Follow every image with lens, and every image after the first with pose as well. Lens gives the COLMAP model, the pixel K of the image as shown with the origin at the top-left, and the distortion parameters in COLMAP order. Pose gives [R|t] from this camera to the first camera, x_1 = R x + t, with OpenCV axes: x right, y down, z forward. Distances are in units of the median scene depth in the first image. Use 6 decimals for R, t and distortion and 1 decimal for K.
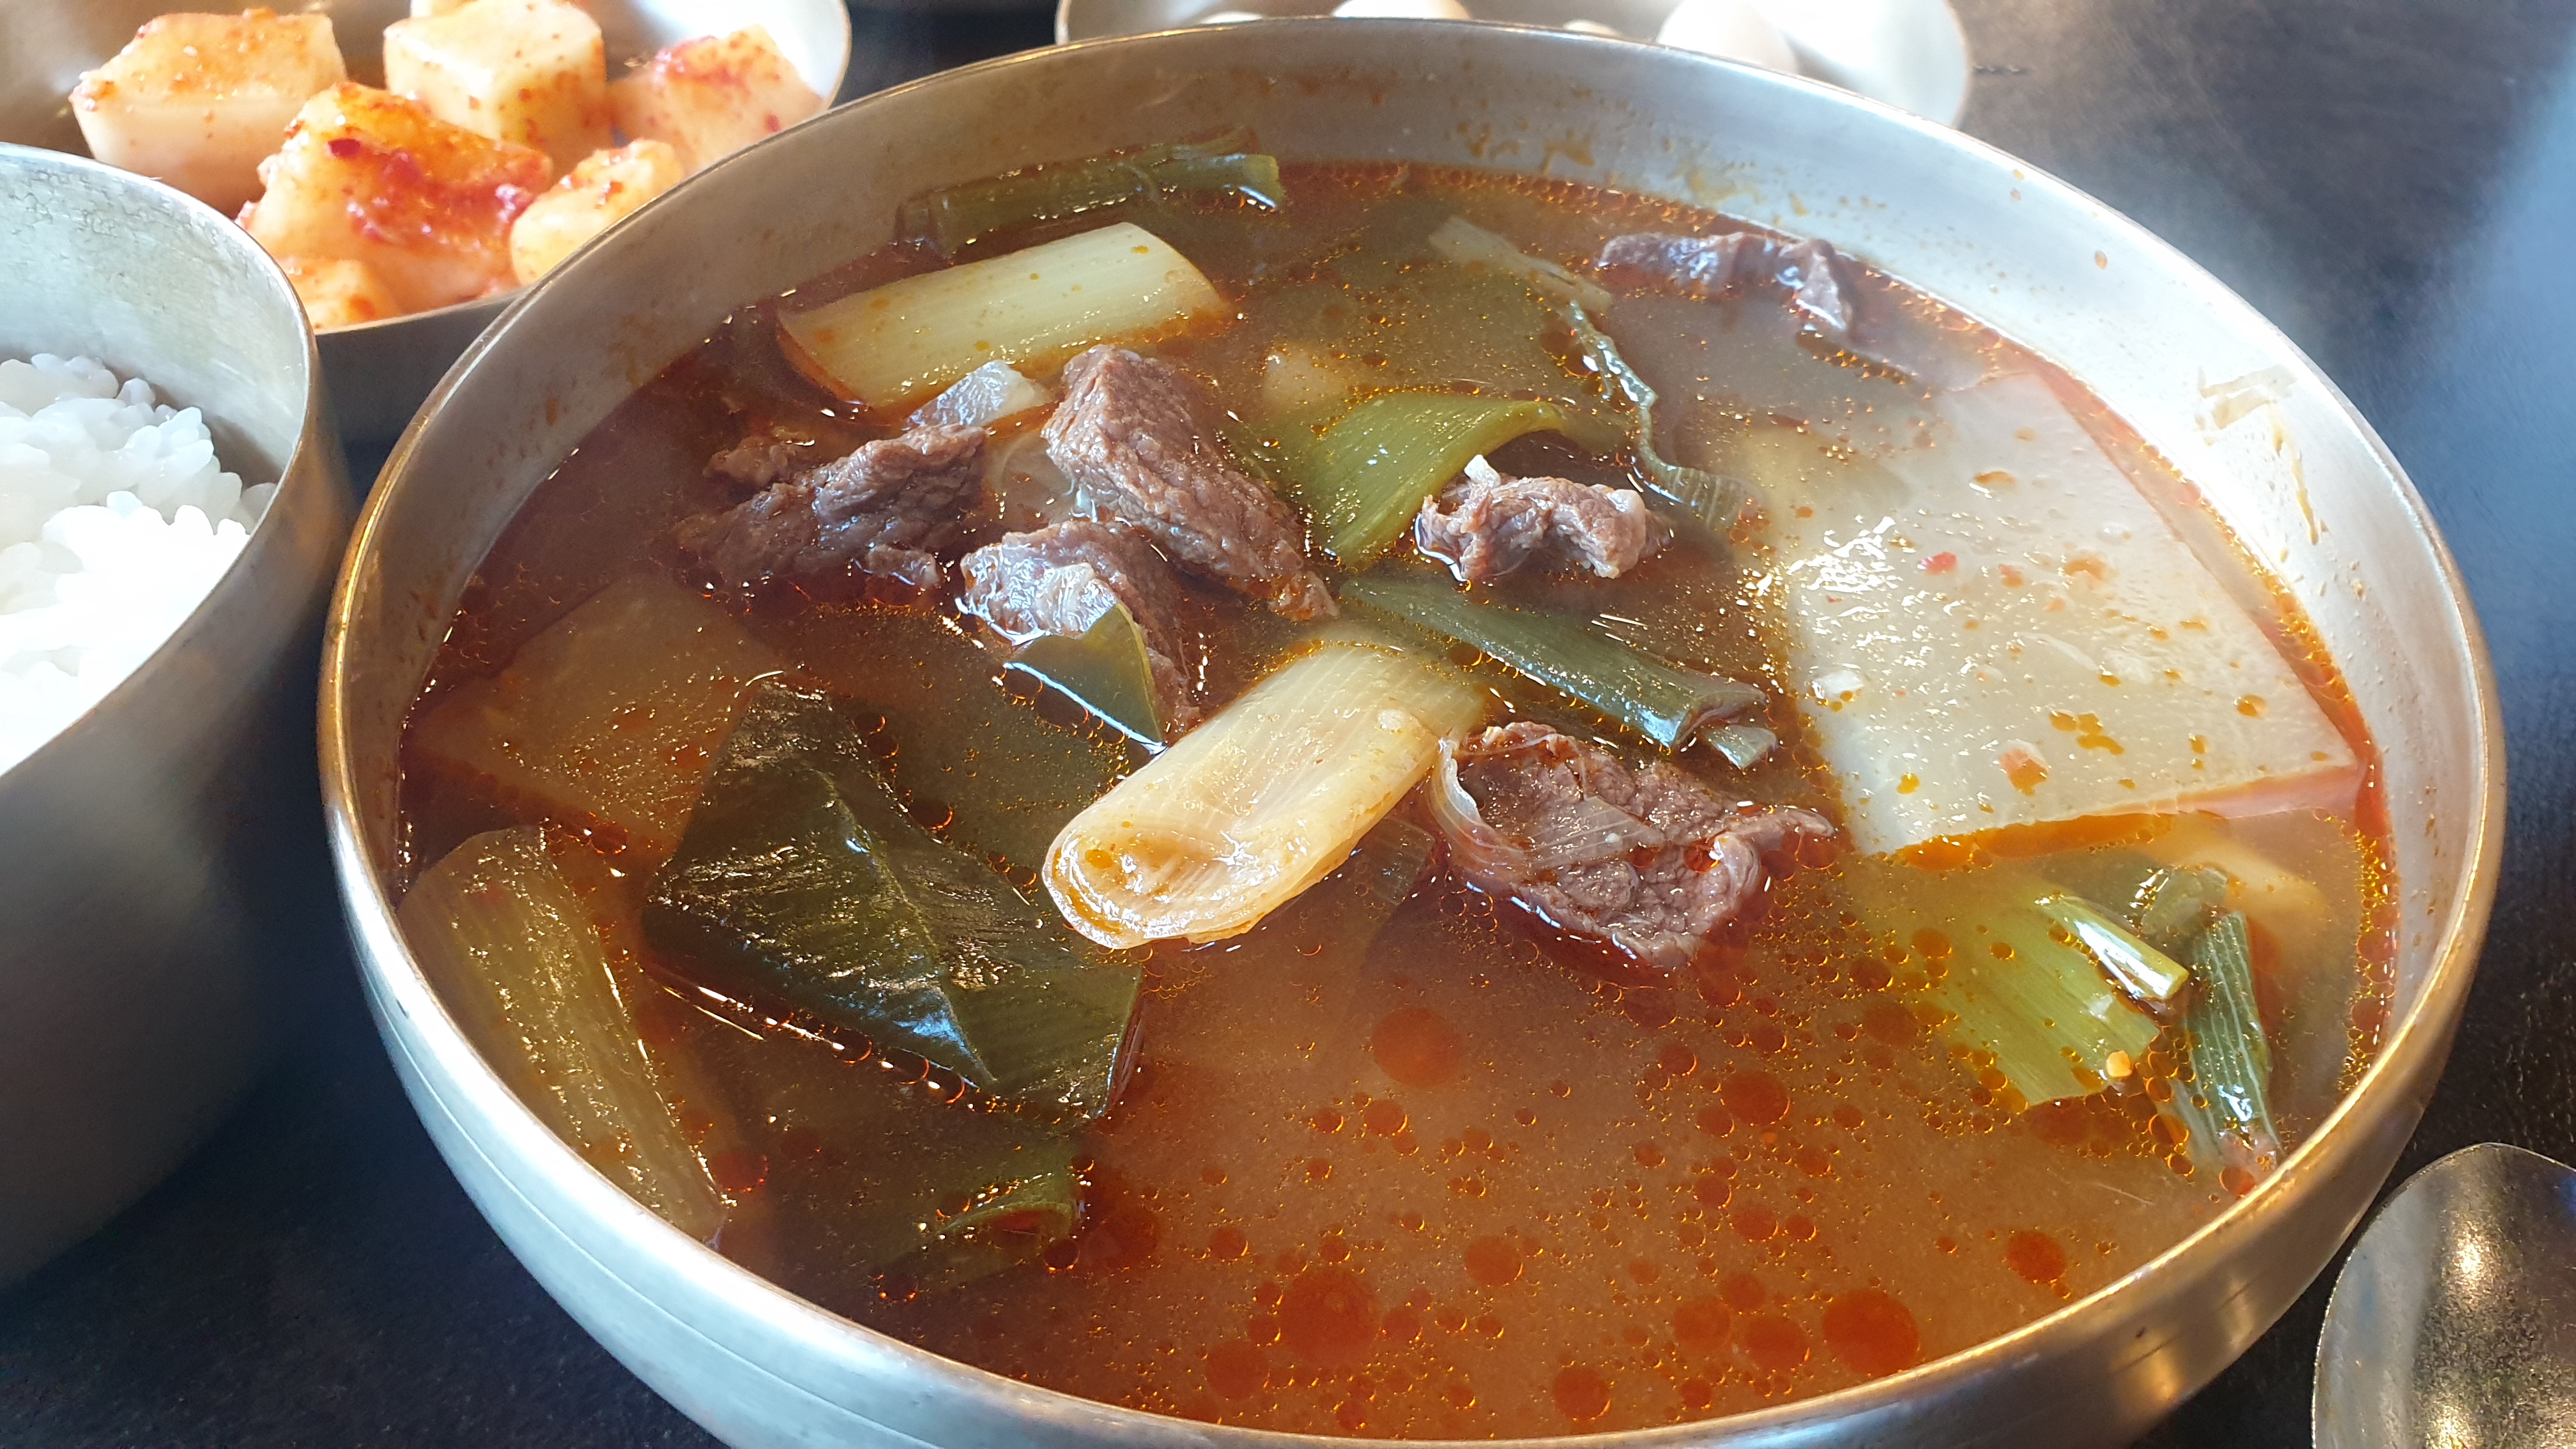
lens RADIAL K [[1914.7, 0, 1297.0], [0, 1914.7, 717.1], [0, 0, 1]] dist [-0.009188, 0.009671]
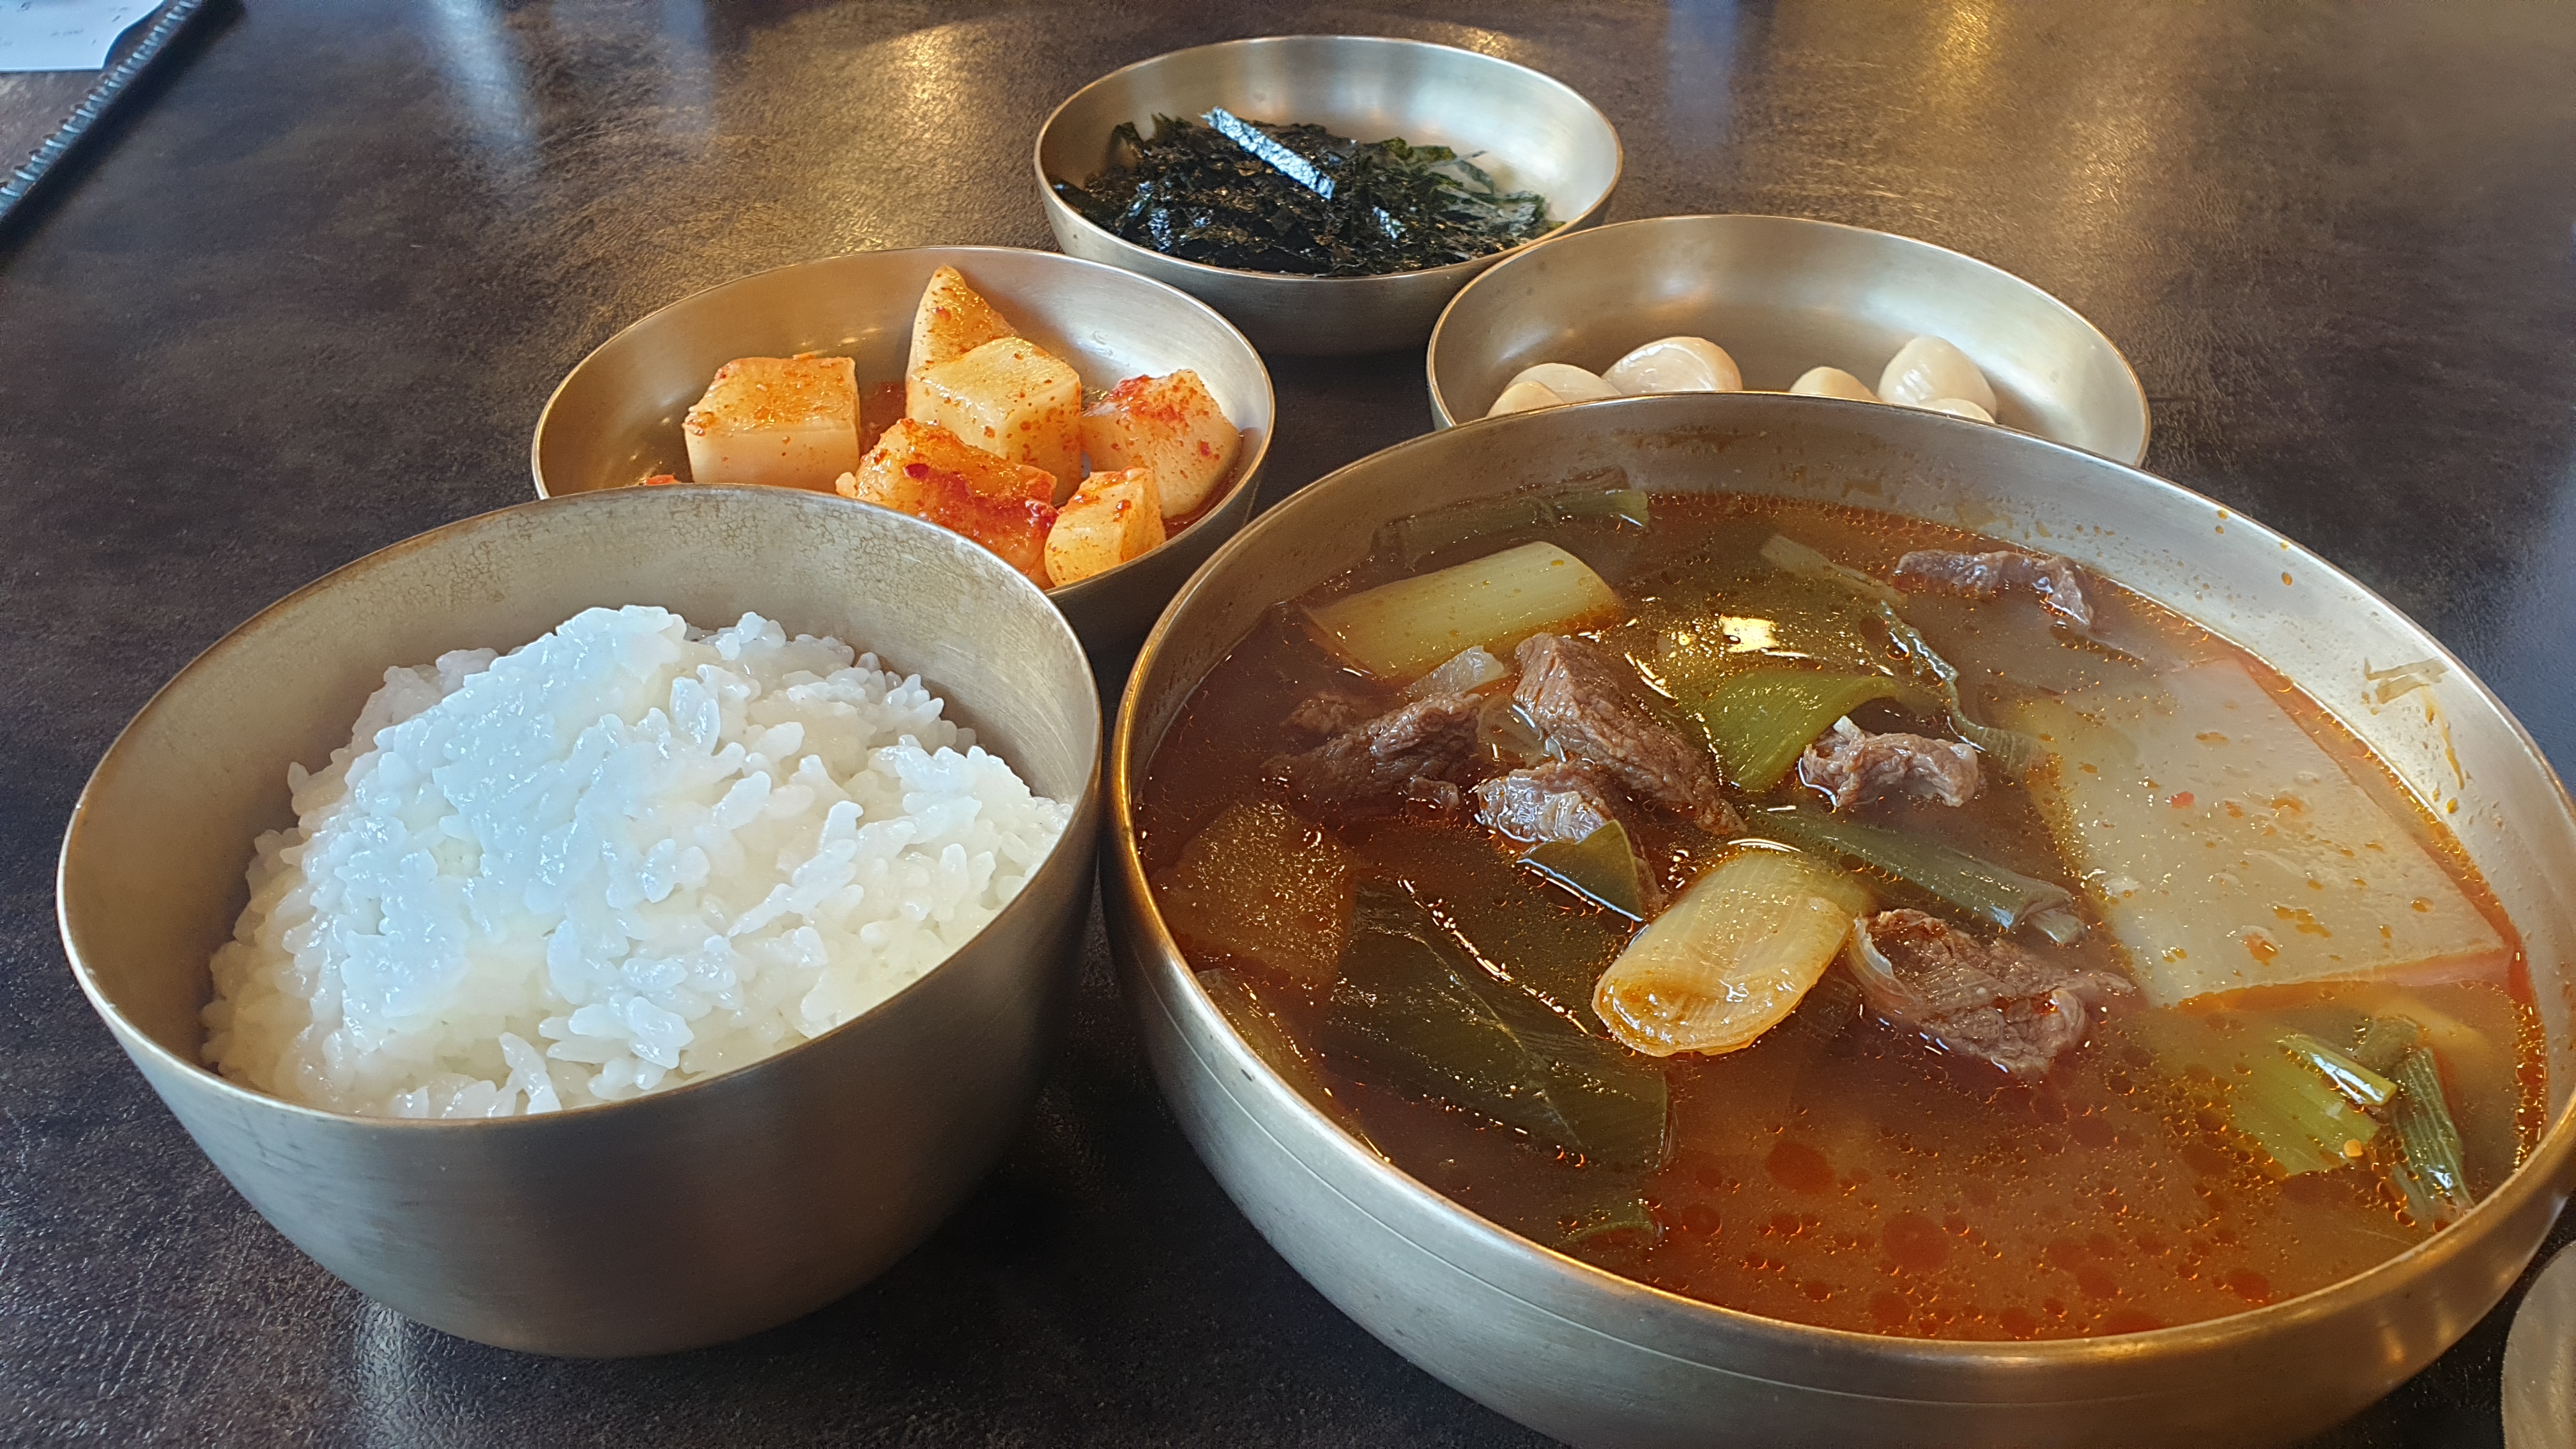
lens RADIAL K [[1914.7, 0, 1302.0], [0, 1914.7, 733.9], [0, 0, 1]] dist [-0.009188, 0.009671]
pose [[0.999565, 0.010678, -0.027501, -0.262221], [-0.013629, 0.993901, -0.109429, 0.032116], [0.026165, 0.109756, 0.993614, -0.389189]]
